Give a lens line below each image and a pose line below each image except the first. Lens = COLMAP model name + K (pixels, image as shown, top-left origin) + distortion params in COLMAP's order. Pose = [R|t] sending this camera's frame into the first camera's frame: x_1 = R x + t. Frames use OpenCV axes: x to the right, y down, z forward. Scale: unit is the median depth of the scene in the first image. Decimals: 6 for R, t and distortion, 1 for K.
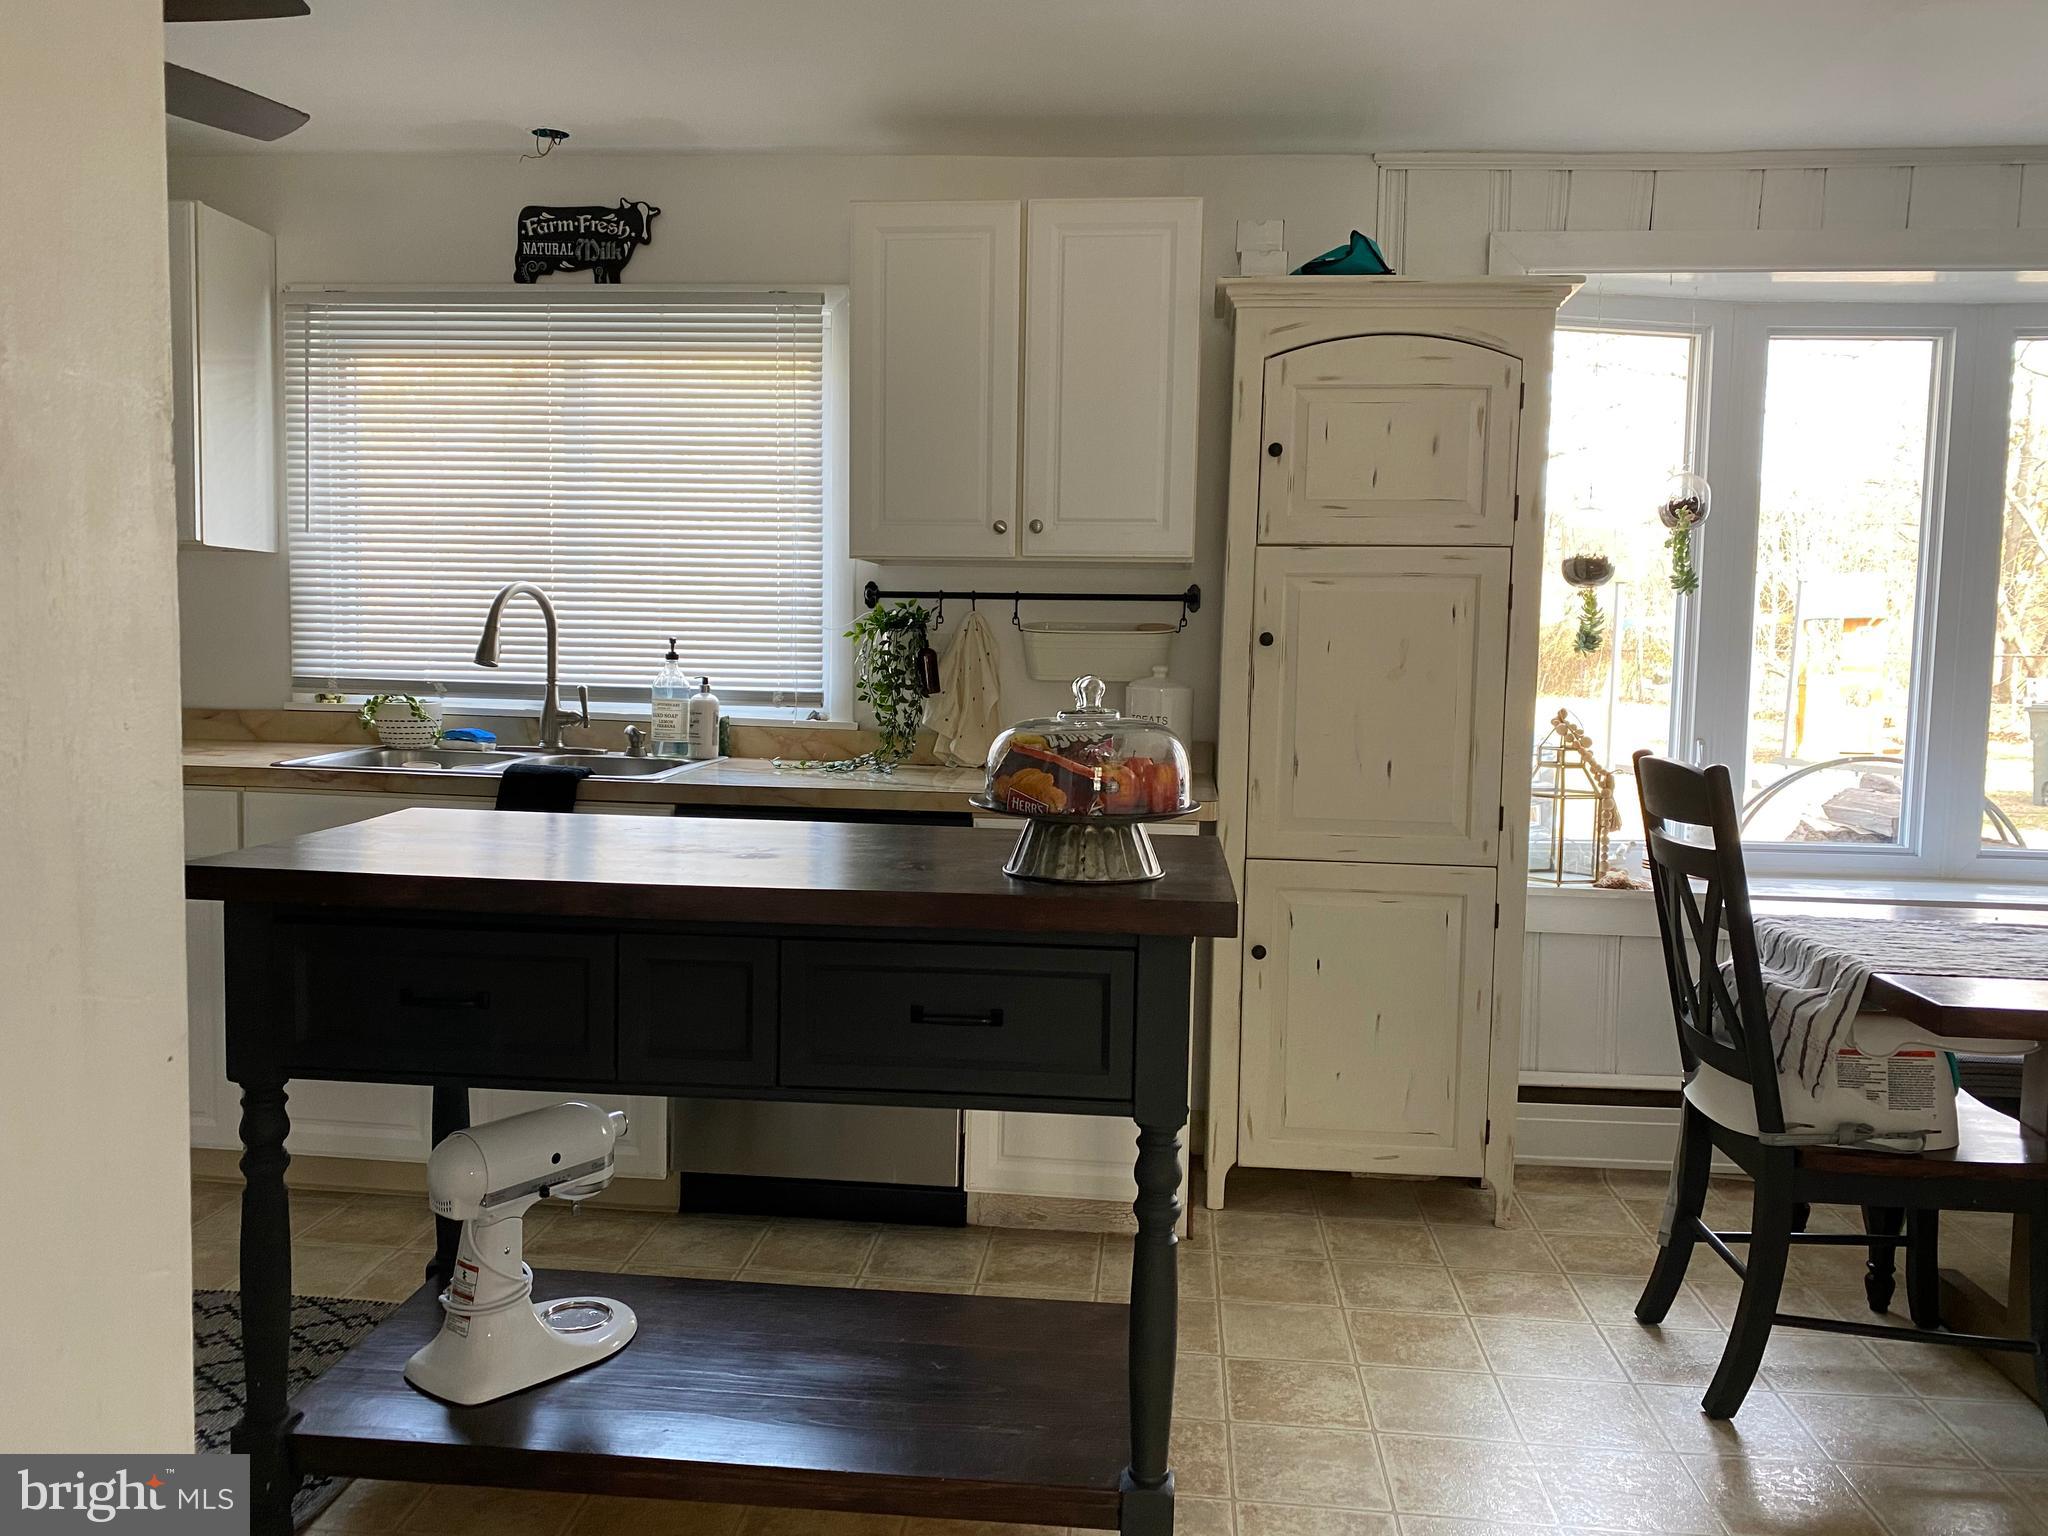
lens RADIAL K [[1534.3, 0, 1024.0], [0, 1534.3, 768.0], [0, 0, 1]] dist [0.007699, 0.001056]
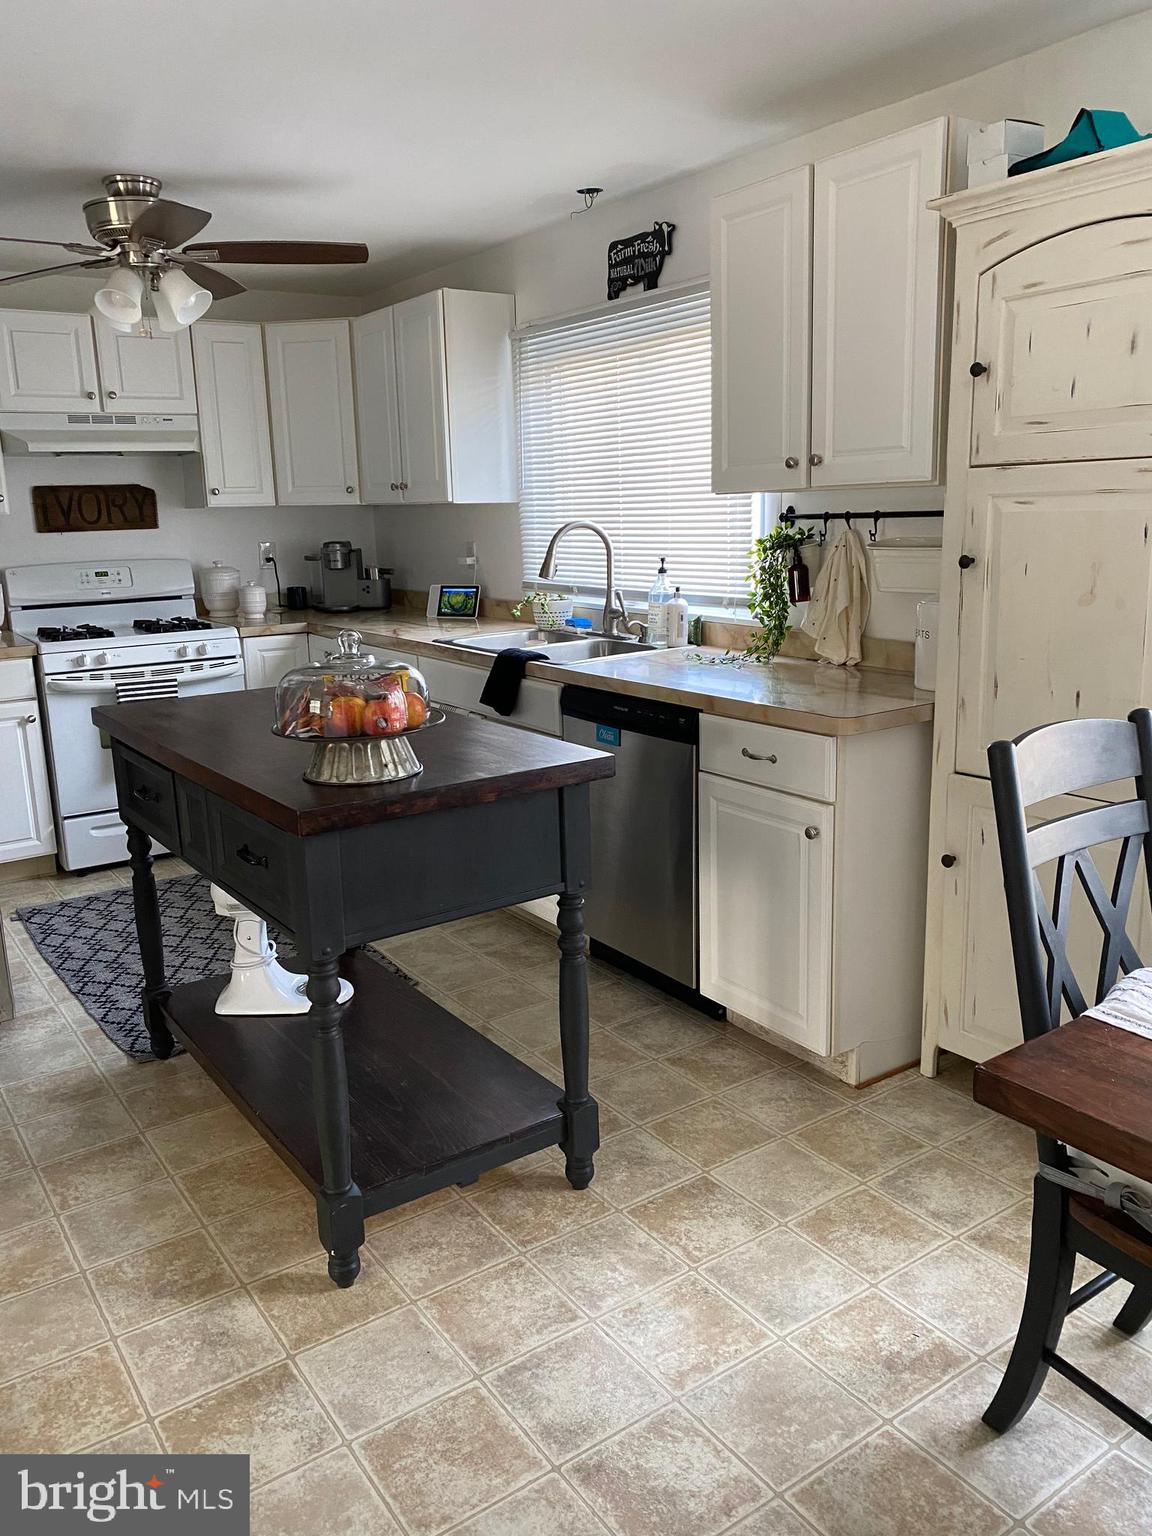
lens RADIAL K [[1150.7, 0, 576.0], [0, 1150.7, 768.0], [0, 0, 1]] dist [0.007699, 0.001056]
pose [[0.660597, 0.128508, -0.739661, 0.513942], [-0.024855, 0.988444, 0.149533, -0.050347], [0.750329, -0.080397, 0.656157, 0.257989]]
